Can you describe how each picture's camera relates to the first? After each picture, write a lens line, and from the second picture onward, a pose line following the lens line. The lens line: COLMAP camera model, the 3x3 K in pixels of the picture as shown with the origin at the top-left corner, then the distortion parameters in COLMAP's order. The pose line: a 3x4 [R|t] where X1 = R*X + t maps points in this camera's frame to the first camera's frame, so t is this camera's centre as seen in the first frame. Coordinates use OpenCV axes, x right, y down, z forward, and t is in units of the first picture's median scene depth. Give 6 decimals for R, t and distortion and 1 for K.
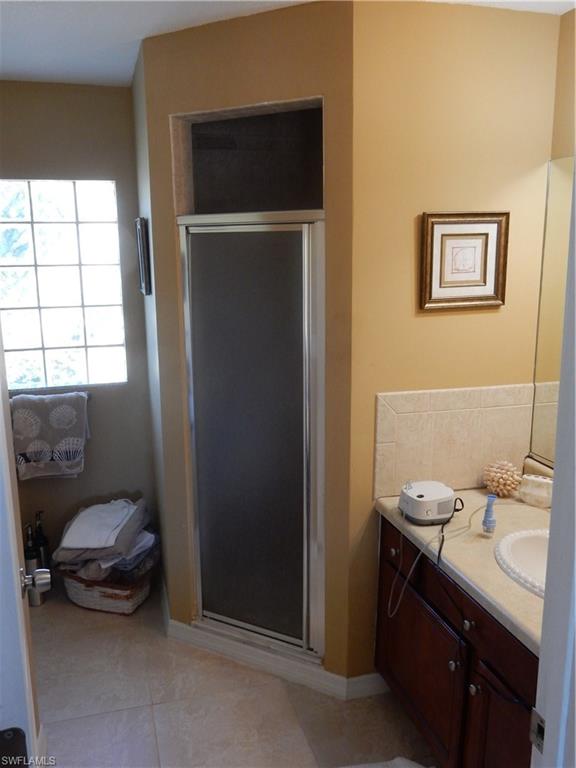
lens RADIAL K [[672.6, 0, 293.2], [0, 672.6, 380.4], [0, 0, 1]] dist [0.017791, -0.022873]
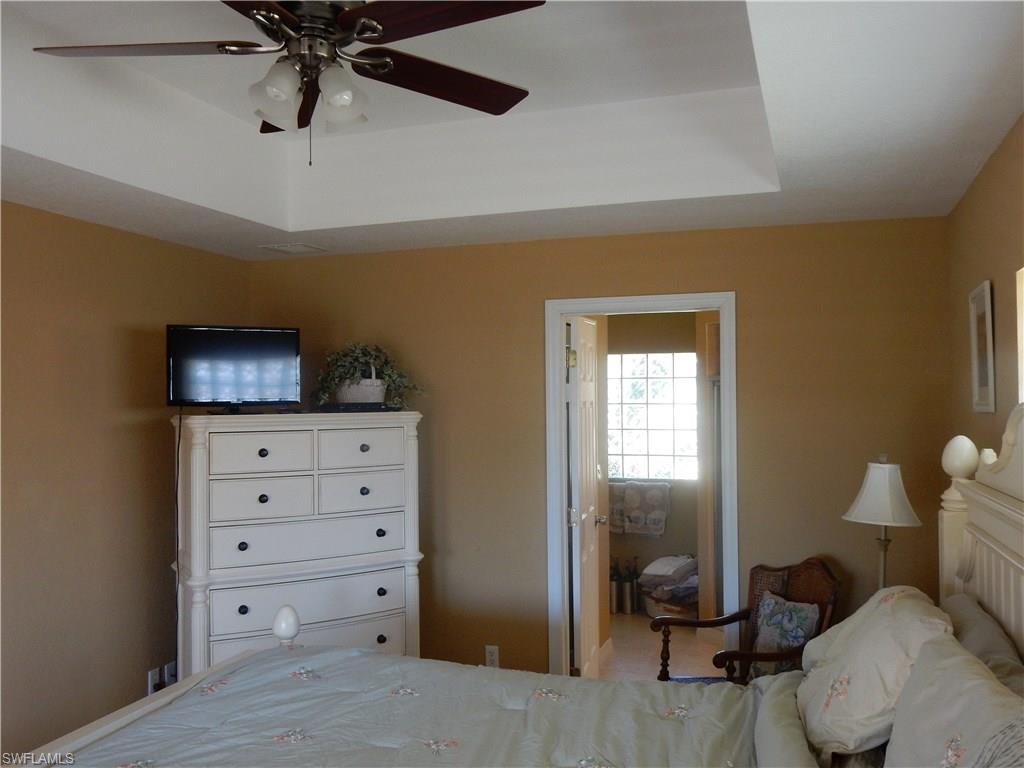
lens RADIAL K [[896.9, 0, 513.0], [0, 896.9, 381.8], [0, 0, 1]] dist [0.017791, -0.022873]
pose [[0.825435, -0.000776, -0.564496, 0.586576], [-0.118332, 0.977543, -0.174375, 0.198902], [0.551955, 0.210734, 0.806807, -0.961971]]
